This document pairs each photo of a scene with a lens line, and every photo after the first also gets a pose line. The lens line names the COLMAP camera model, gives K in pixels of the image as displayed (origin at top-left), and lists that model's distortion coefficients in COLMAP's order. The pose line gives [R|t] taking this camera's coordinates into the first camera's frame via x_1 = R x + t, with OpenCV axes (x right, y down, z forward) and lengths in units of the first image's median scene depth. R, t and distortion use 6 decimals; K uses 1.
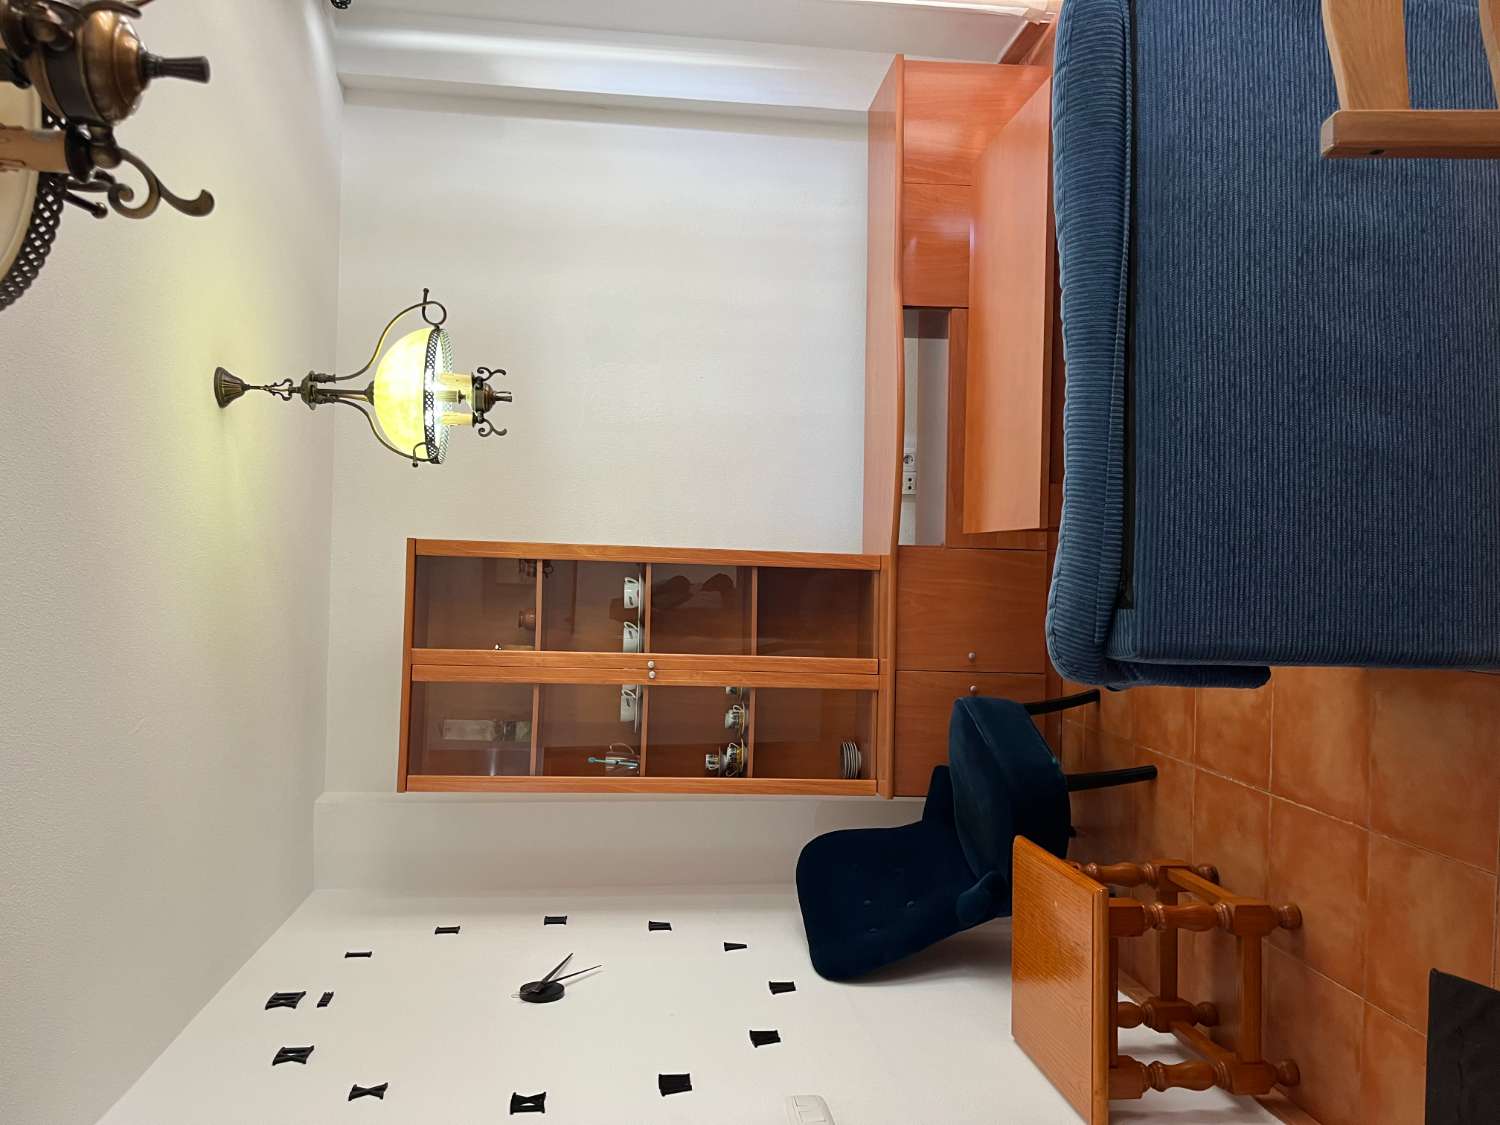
lens RADIAL K [[1131.1, 0, 745.8], [0, 1131.1, 573.3], [0, 0, 1]] dist [0.064991, -0.087543]
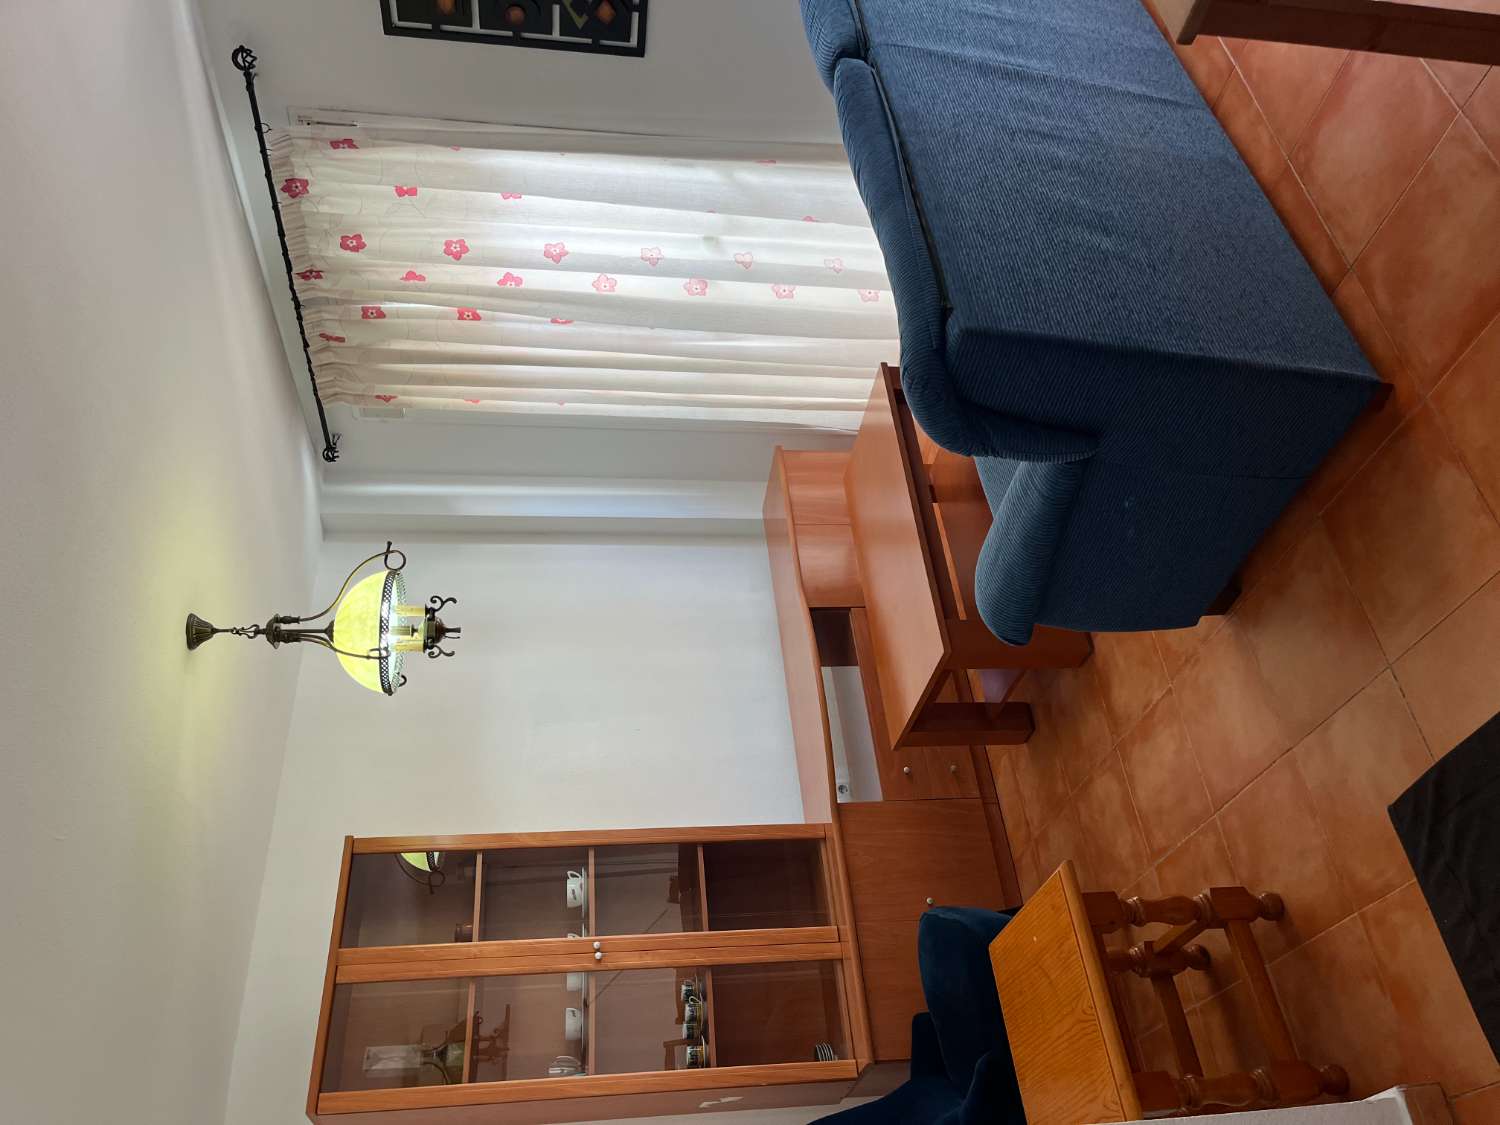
lens RADIAL K [[1131.1, 0, 760.8], [0, 1131.1, 568.3], [0, 0, 1]] dist [0.064991, -0.087543]
pose [[0.992874, -0.081011, 0.087397, -0.007583], [0.116581, 0.812313, -0.571451, 0.472954], [-0.024700, 0.577568, 0.815969, 0.055763]]
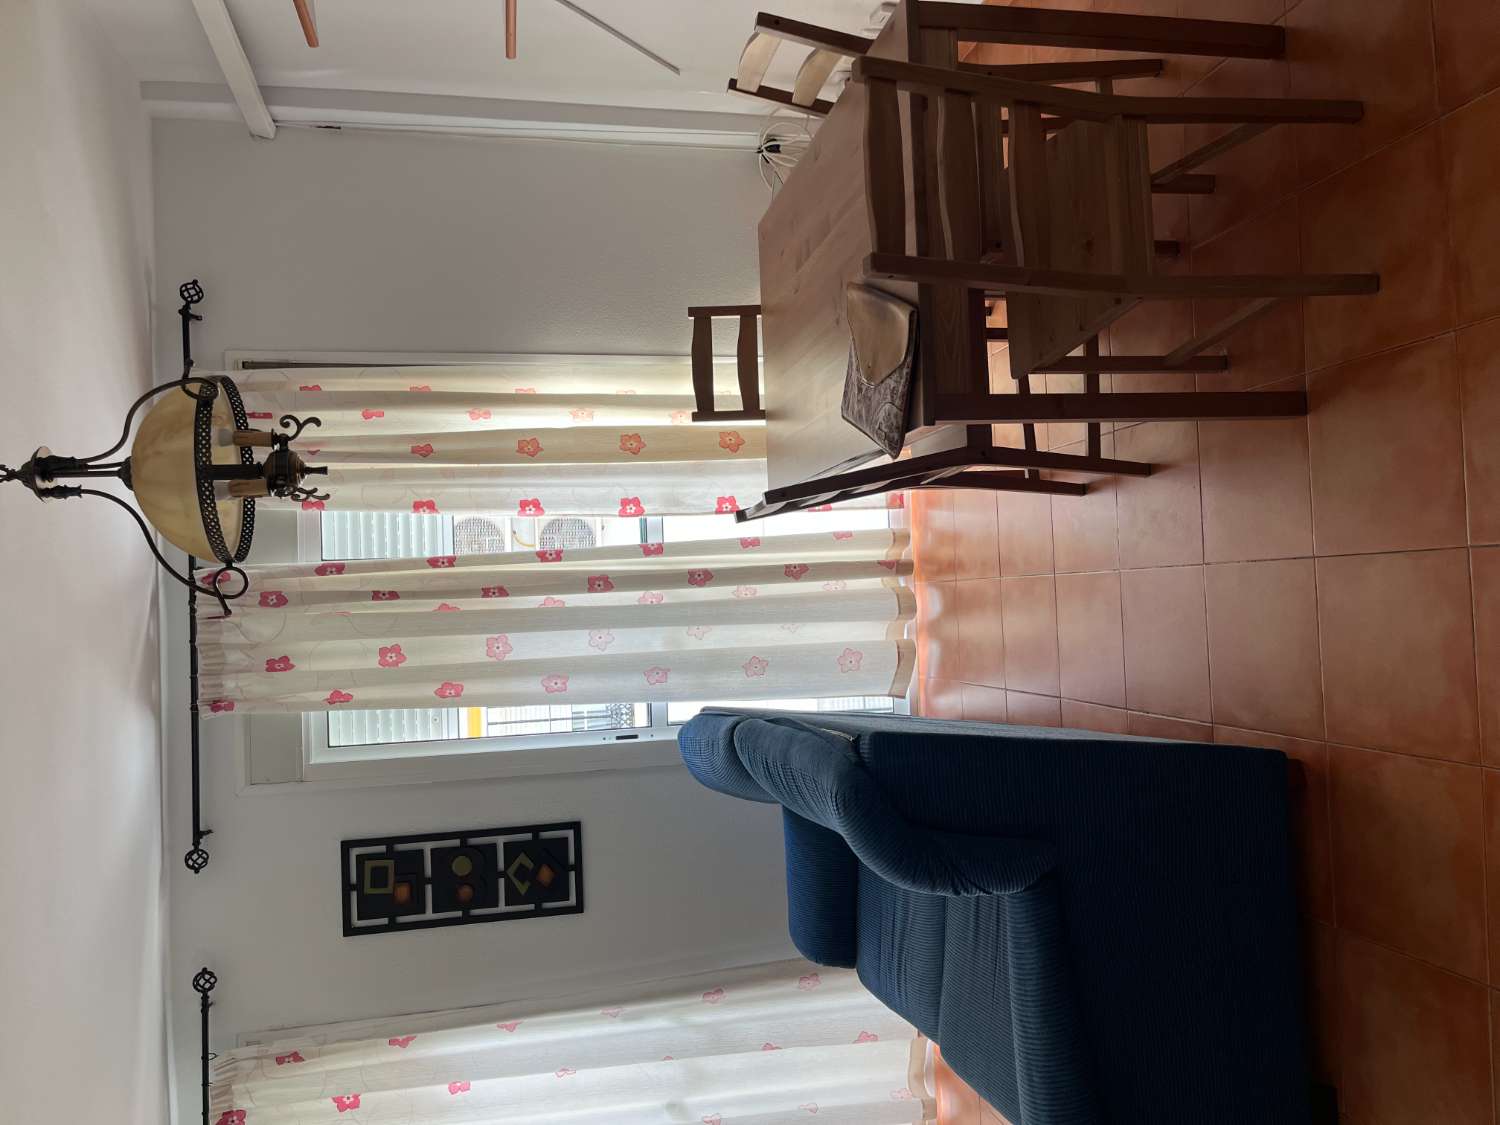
lens RADIAL K [[1131.1, 0, 742.7], [0, 1131.1, 573.7], [0, 0, 1]] dist [0.064991, -0.087543]
pose [[0.961154, -0.150810, 0.231170, -0.048004], [0.227069, -0.044105, -0.972879, 0.662032], [0.156916, 0.987578, -0.008148, 0.378085]]
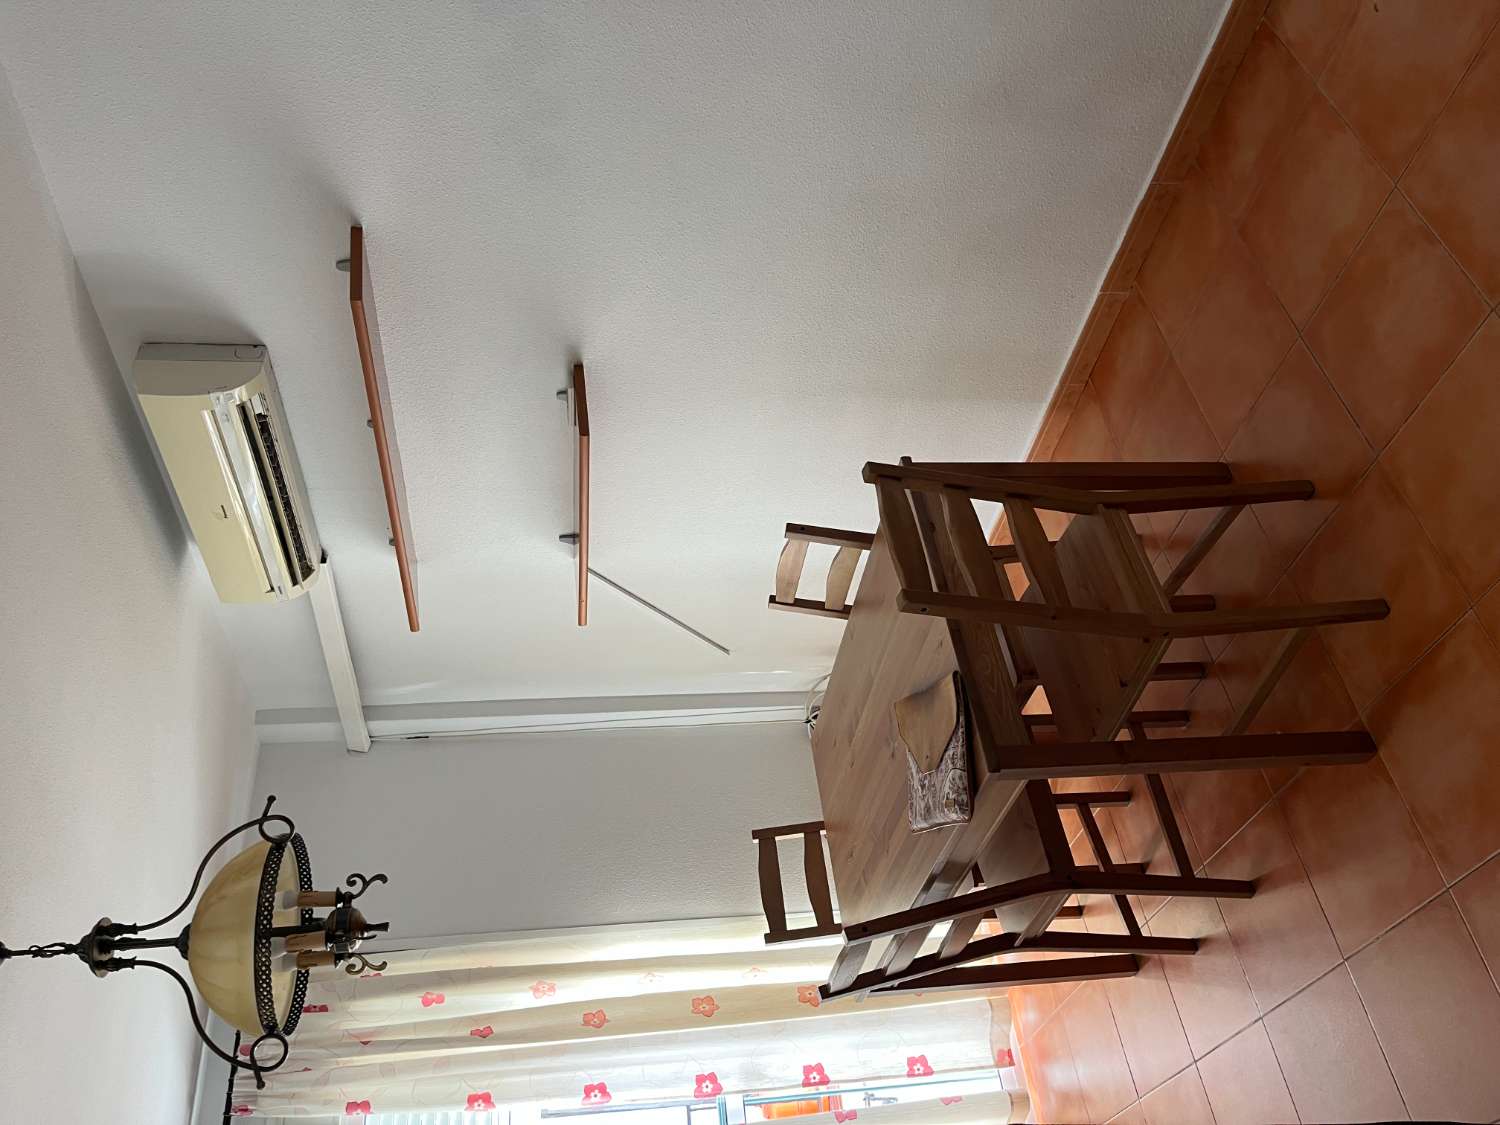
lens RADIAL K [[1131.1, 0, 750.4], [0, 1131.1, 561.4], [0, 0, 1]] dist [0.064991, -0.087543]
pose [[0.961240, -0.090050, 0.260594, -0.073607], [0.146614, -0.633509, -0.759718, 0.605479], [0.233501, 0.768478, -0.595751, 0.566734]]
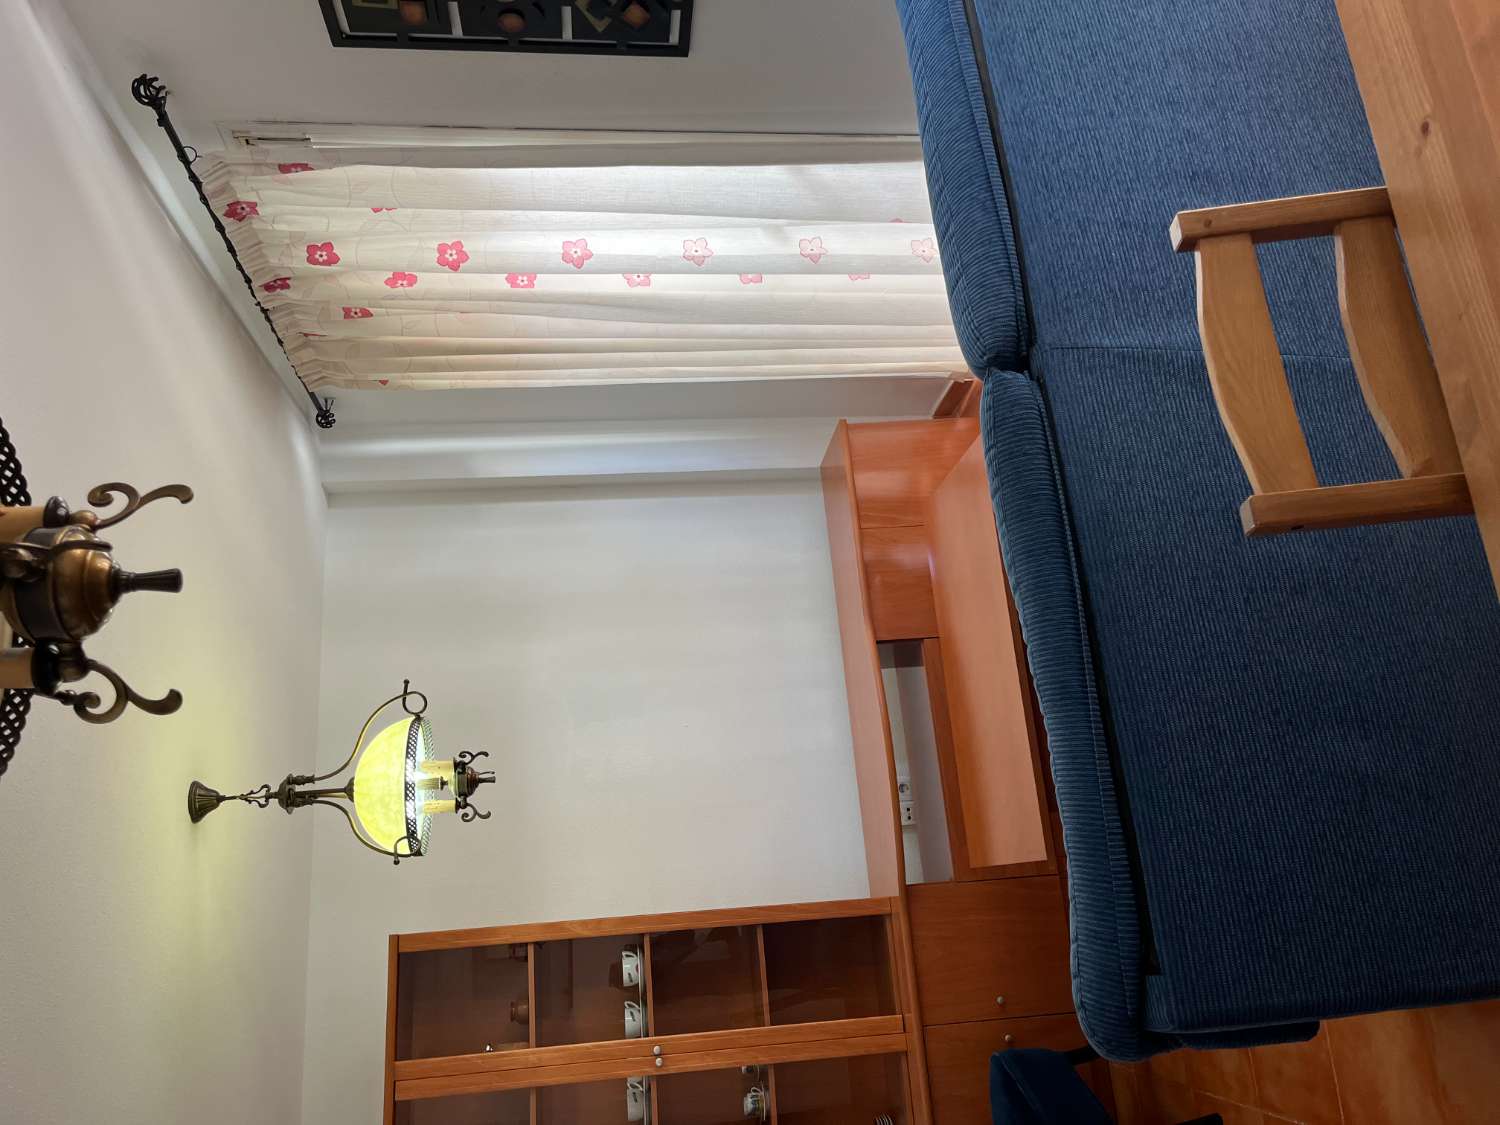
lens RADIAL K [[1131.1, 0, 763.9], [0, 1131.1, 557.0], [0, 0, 1]] dist [0.064991, -0.087543]
pose [[0.994493, -0.096755, 0.040286, 0.004235], [0.104300, 0.951410, -0.289725, -0.027521], [-0.010296, 0.292331, 0.956262, -0.000349]]
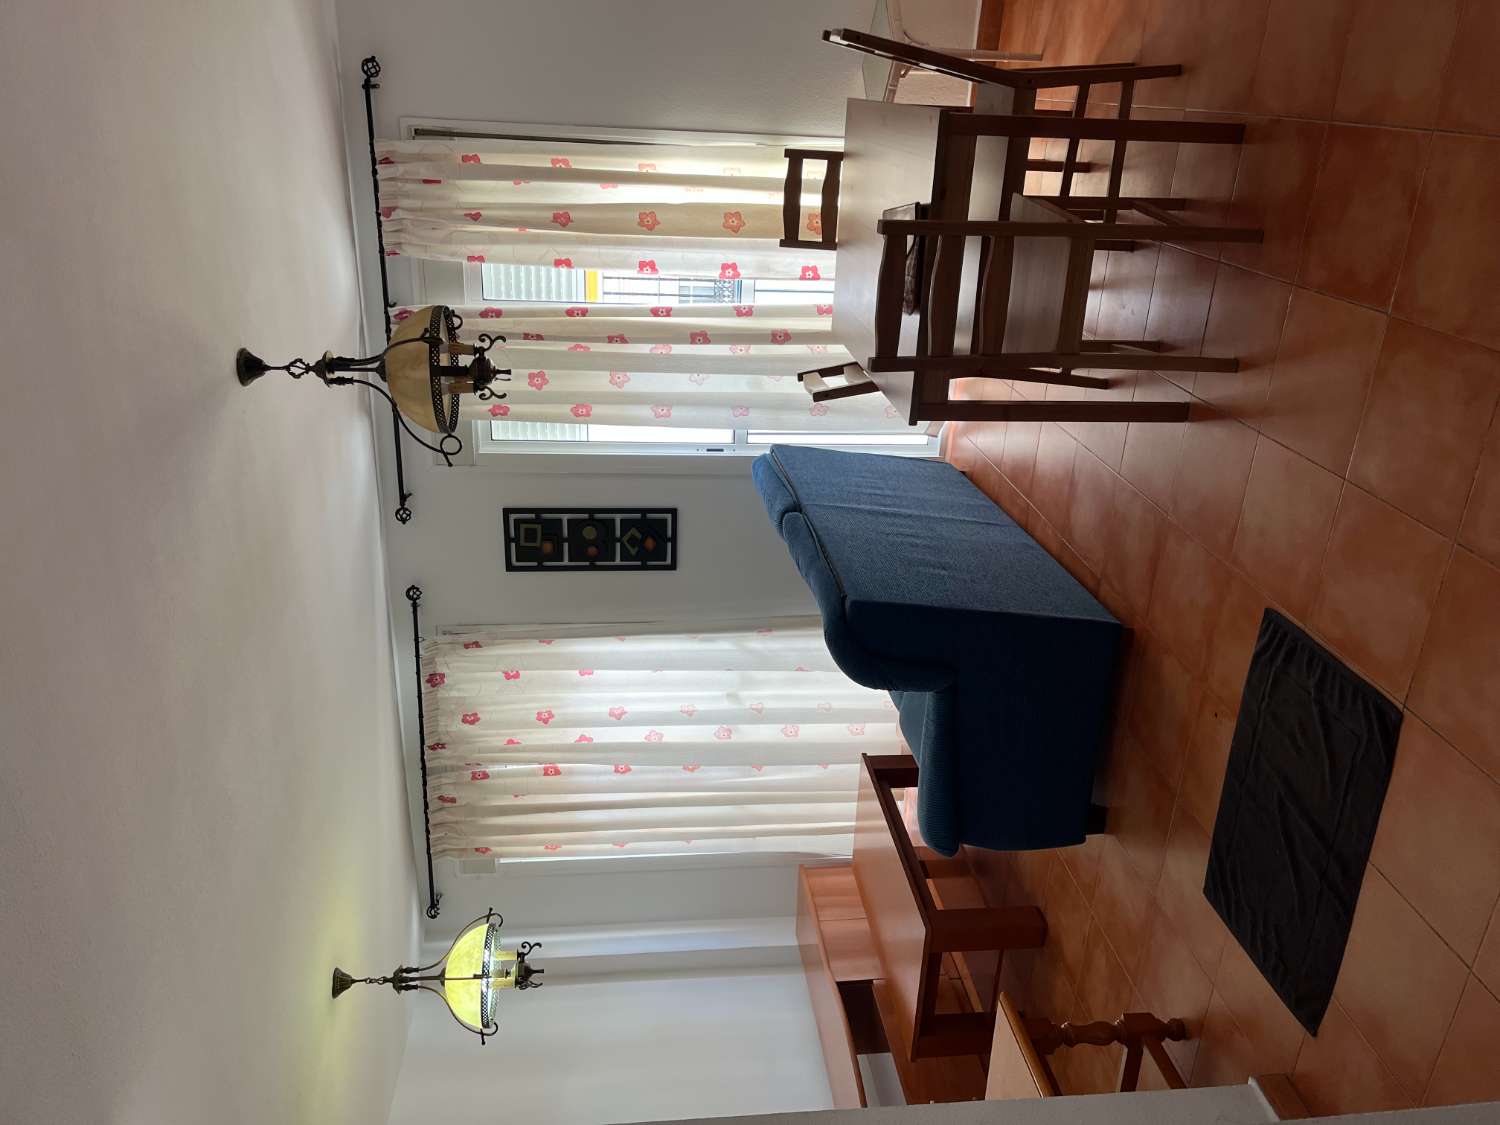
lens RADIAL K [[1131.1, 0, 766.3], [0, 1131.1, 564.7], [0, 0, 1]] dist [0.064991, -0.087543]
pose [[0.987215, -0.124324, 0.099749, -0.016900], [0.140863, 0.387633, -0.910988, 0.971077], [0.074591, 0.913392, 0.400189, 0.016992]]
